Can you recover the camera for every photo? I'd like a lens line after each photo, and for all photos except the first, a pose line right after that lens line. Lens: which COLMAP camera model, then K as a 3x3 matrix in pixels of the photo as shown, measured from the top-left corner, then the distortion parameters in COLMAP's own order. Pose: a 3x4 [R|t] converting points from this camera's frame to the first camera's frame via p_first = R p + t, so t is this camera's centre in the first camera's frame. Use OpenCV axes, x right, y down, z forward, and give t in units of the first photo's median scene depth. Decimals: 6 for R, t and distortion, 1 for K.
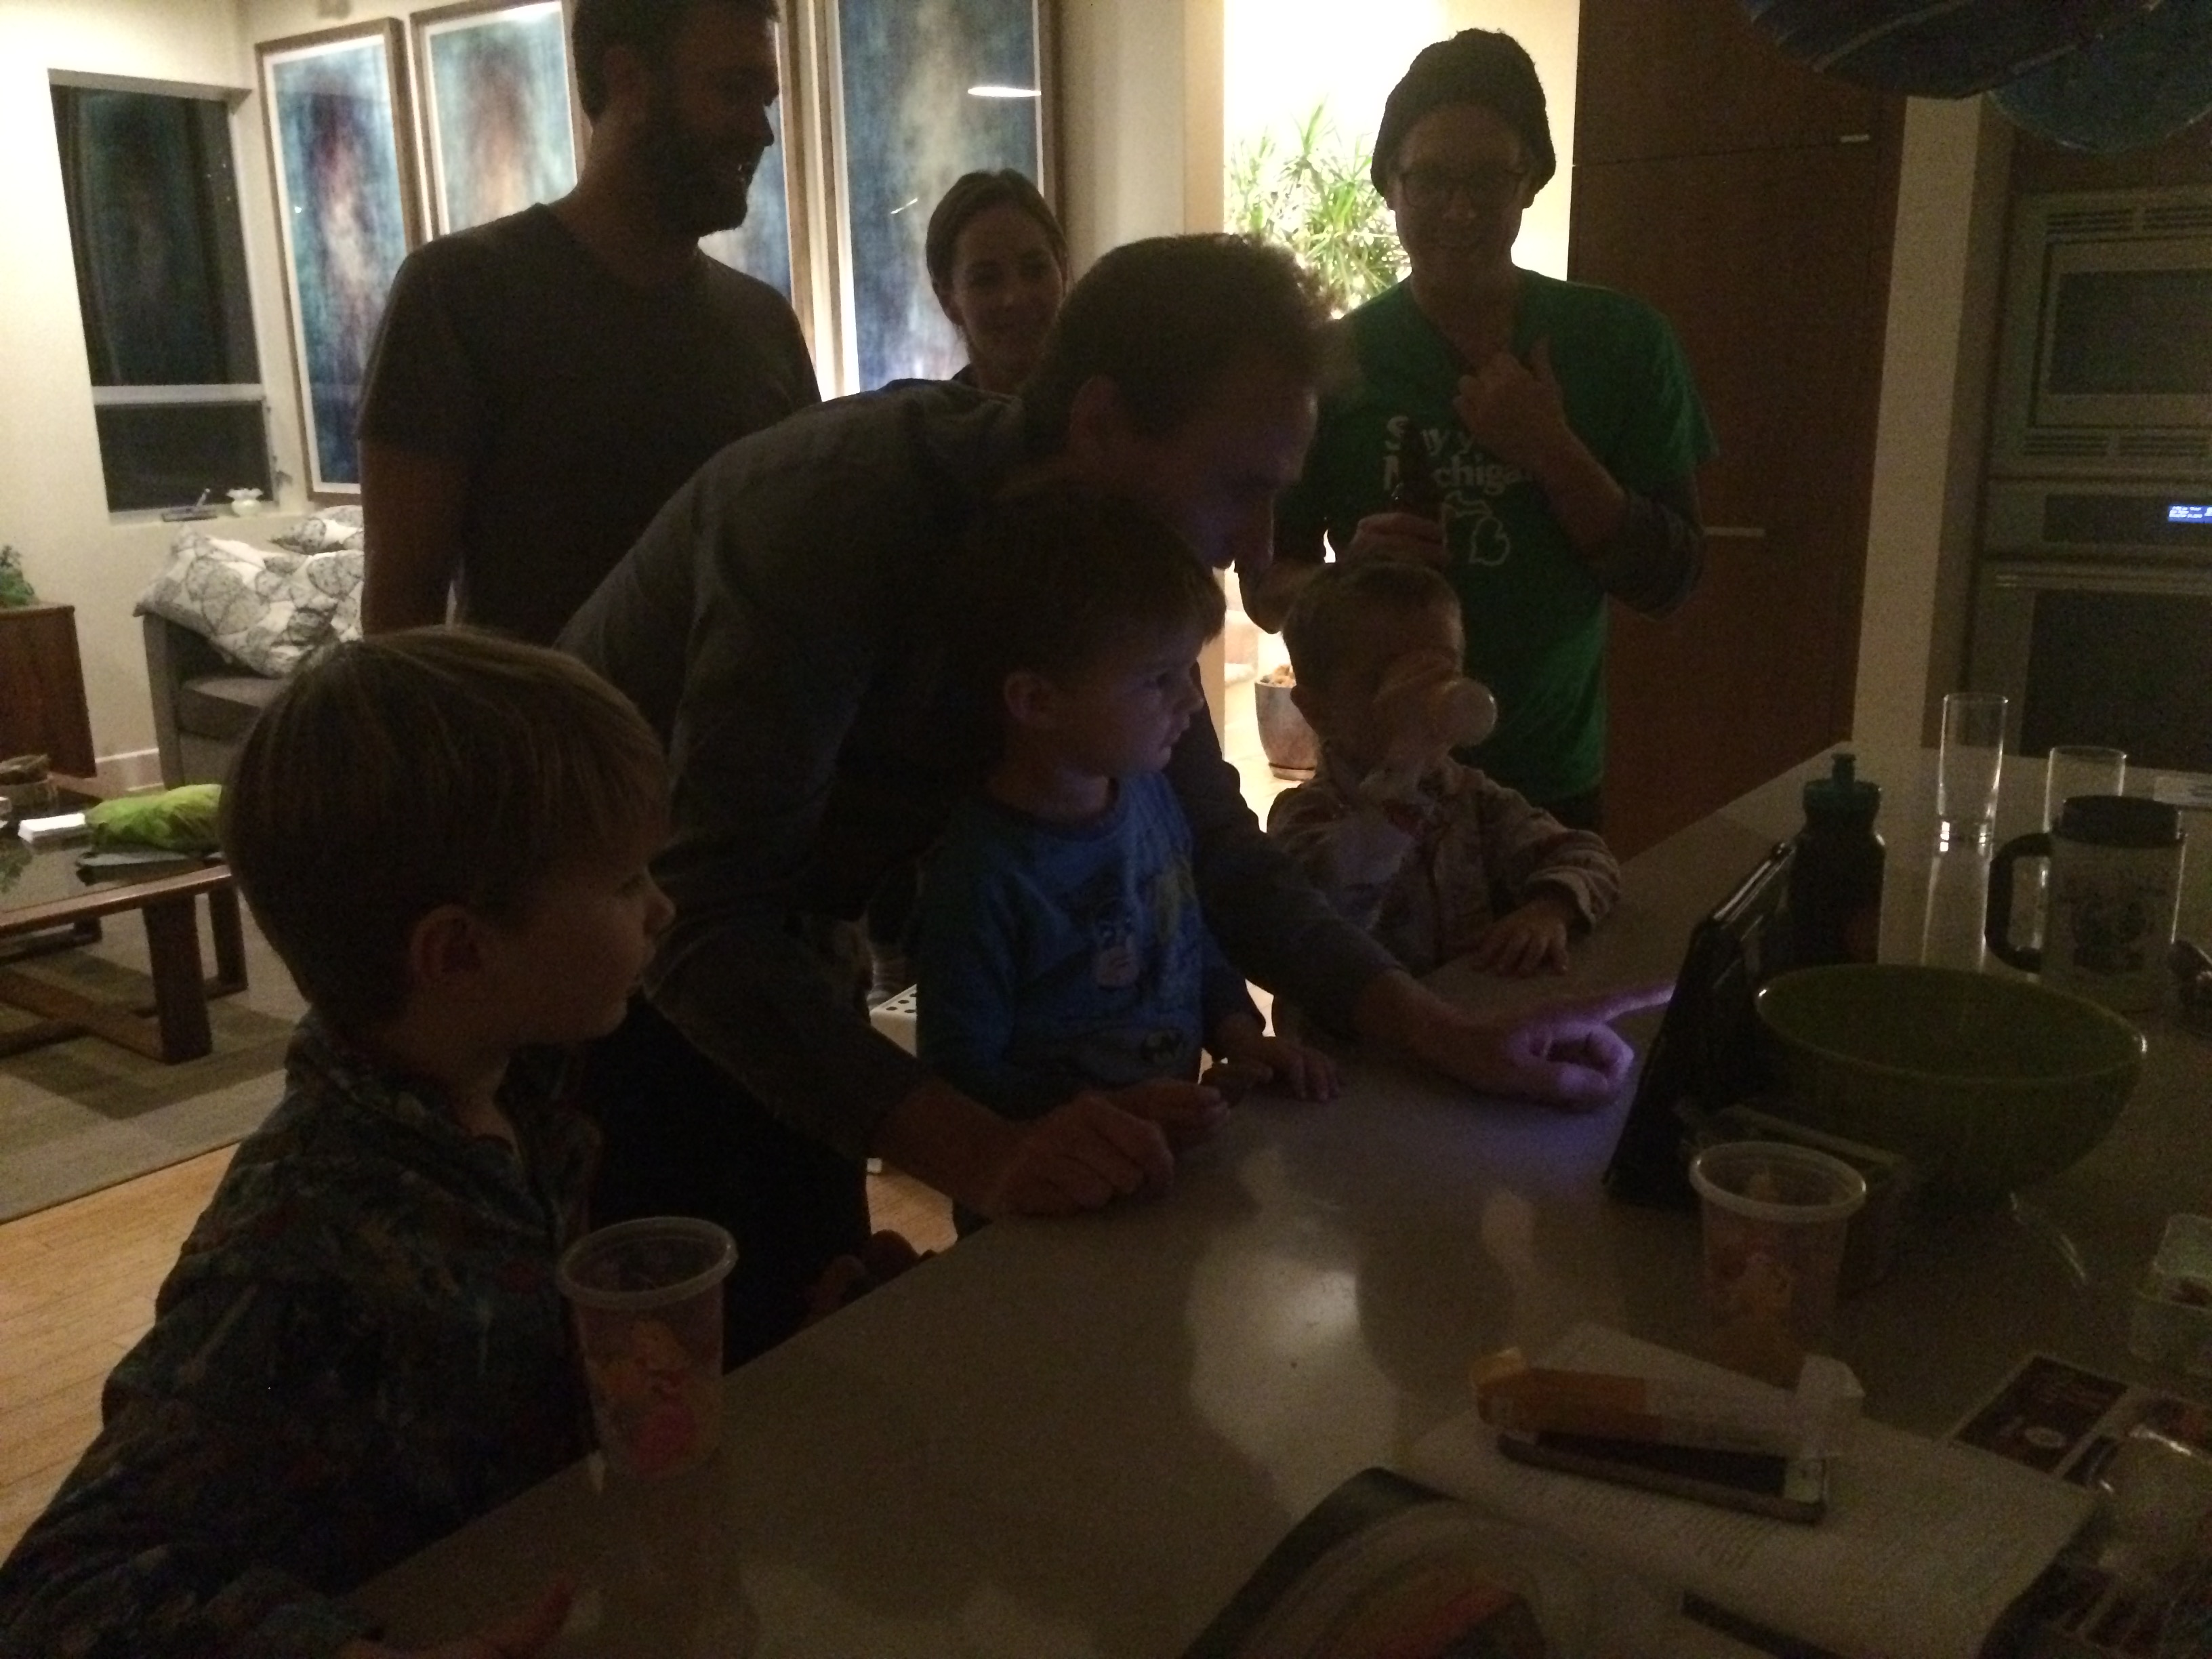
lens RADIAL K [[1853.7, 0, 1099.3], [0, 1853.7, 841.8], [0, 0, 1]] dist [0.097053, -0.129999]
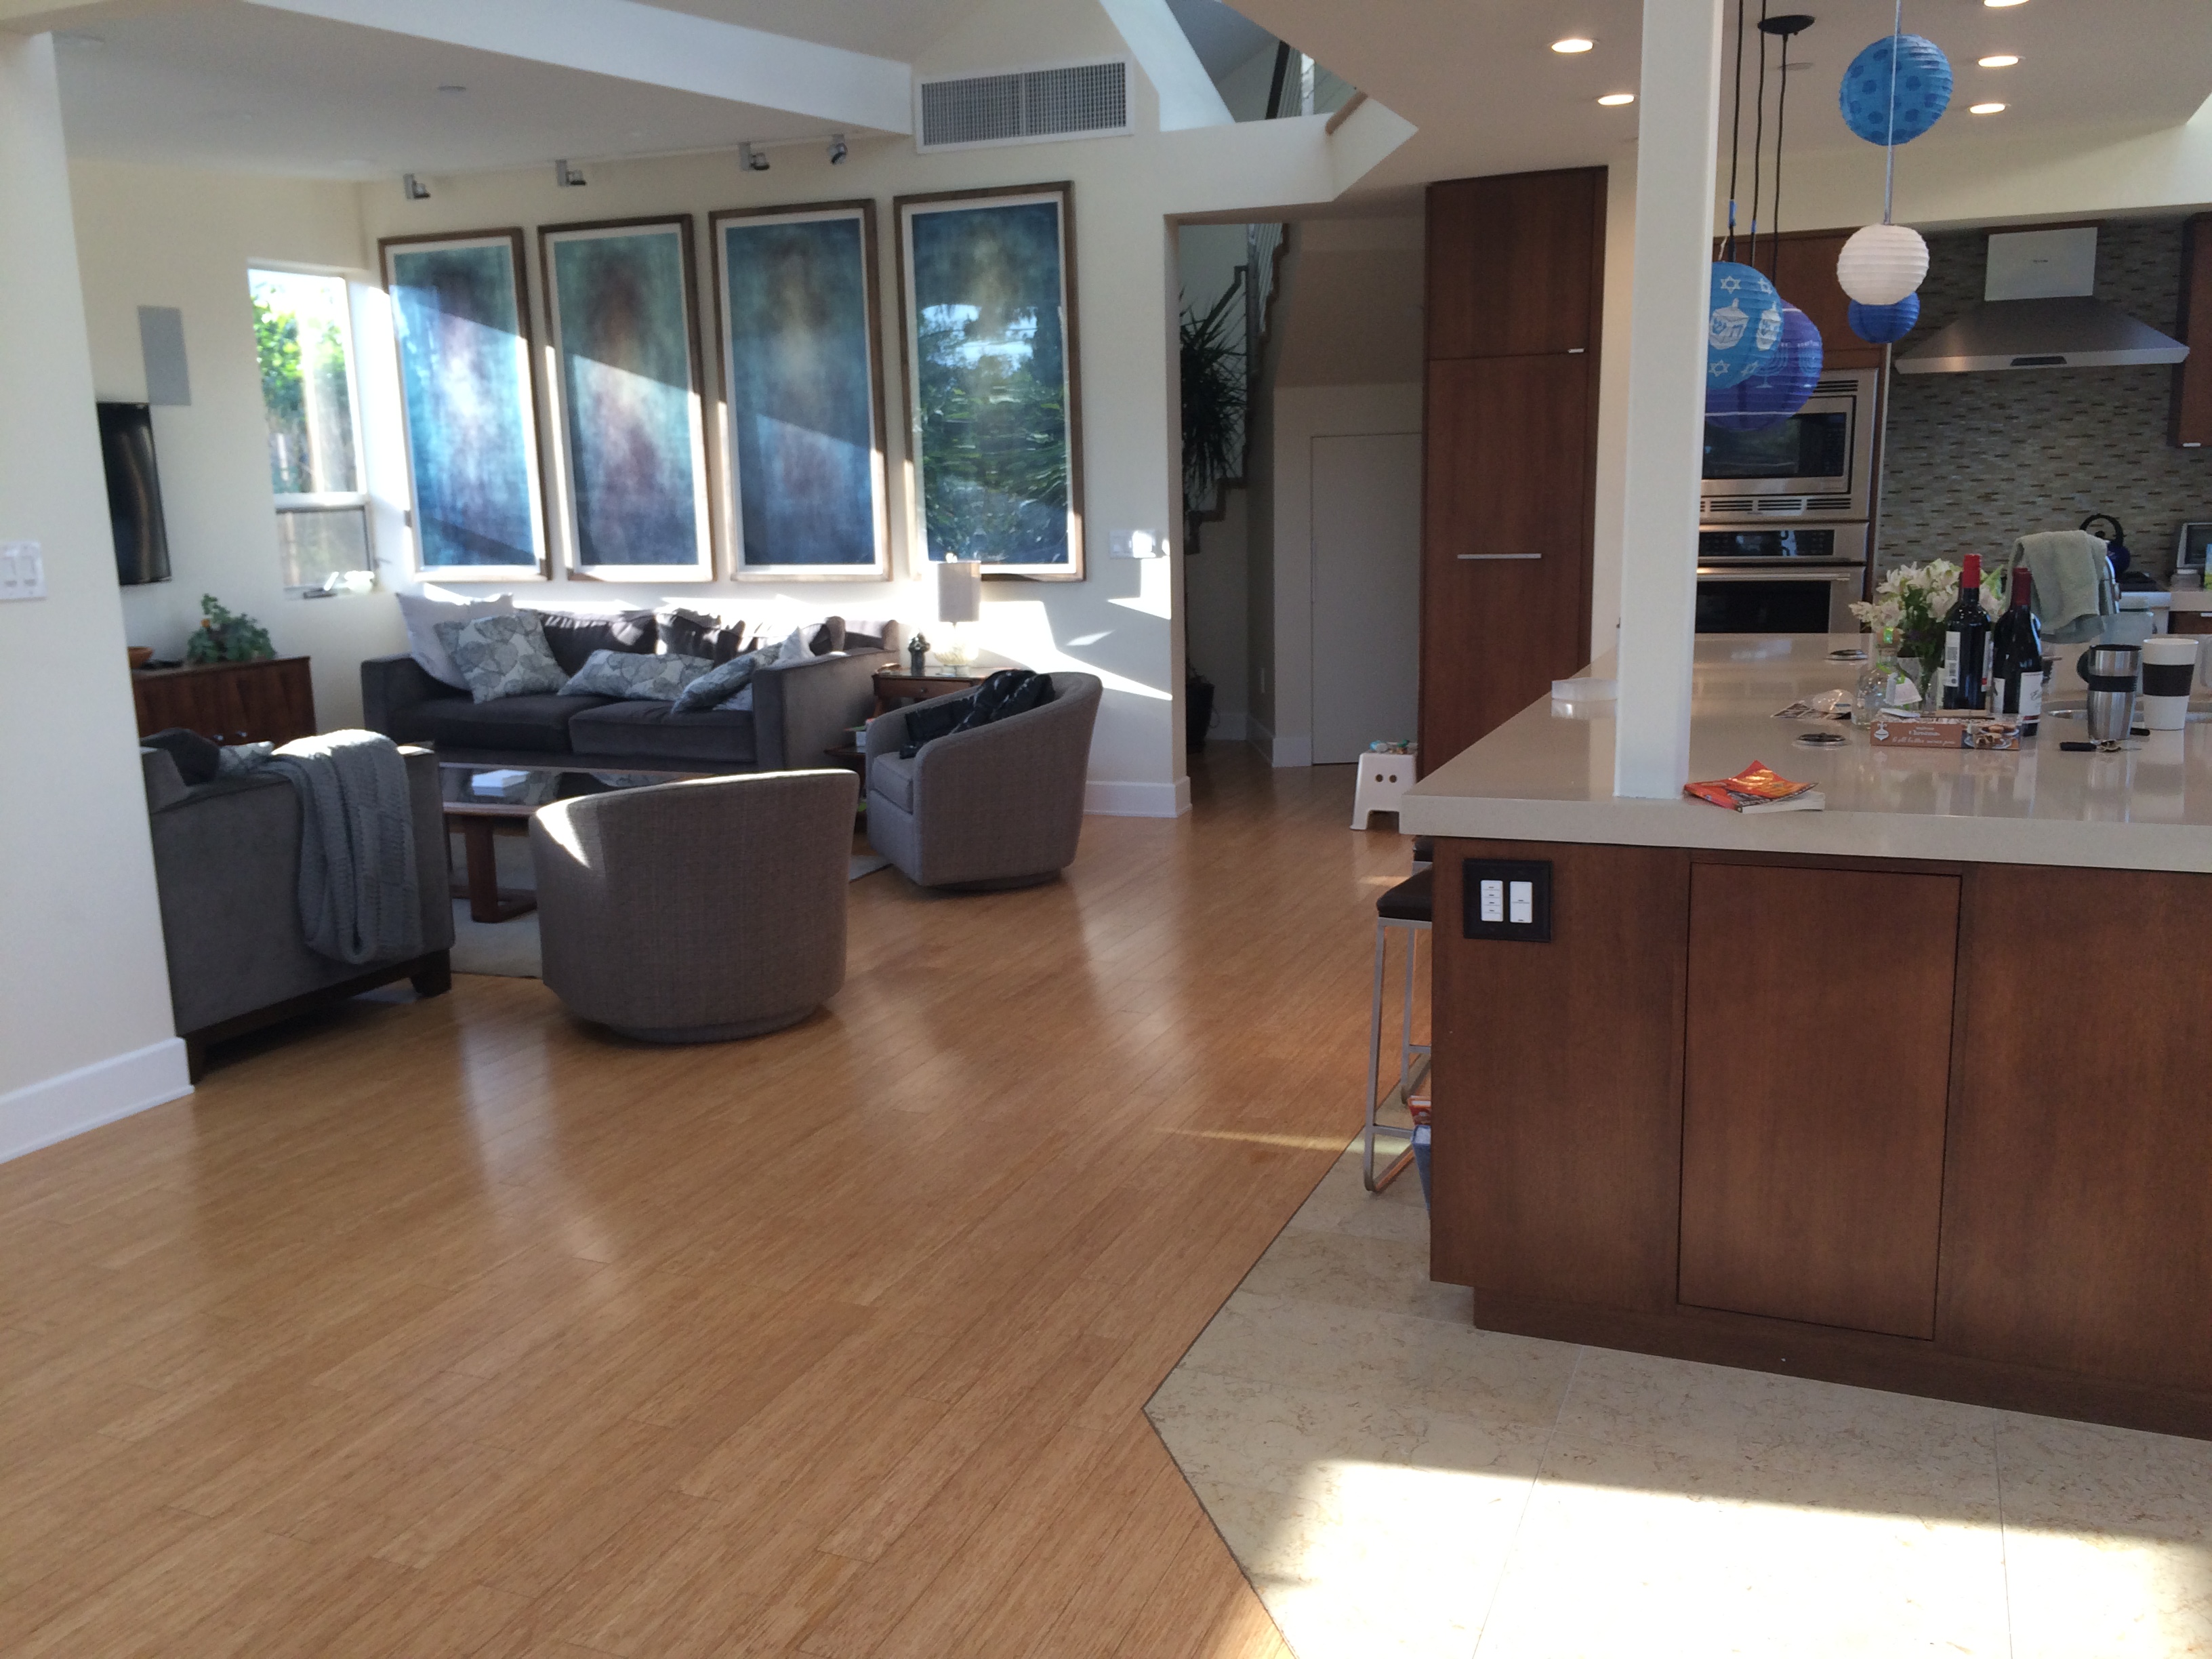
lens RADIAL K [[1853.7, 0, 1099.3], [0, 1853.7, 841.8], [0, 0, 1]] dist [0.097053, -0.129999]
pose [[0.969651, -0.057175, 0.237712, -0.330758], [0.070587, 0.996336, -0.048288, 0.113337], [-0.234080, 0.063602, 0.970135, -0.429027]]
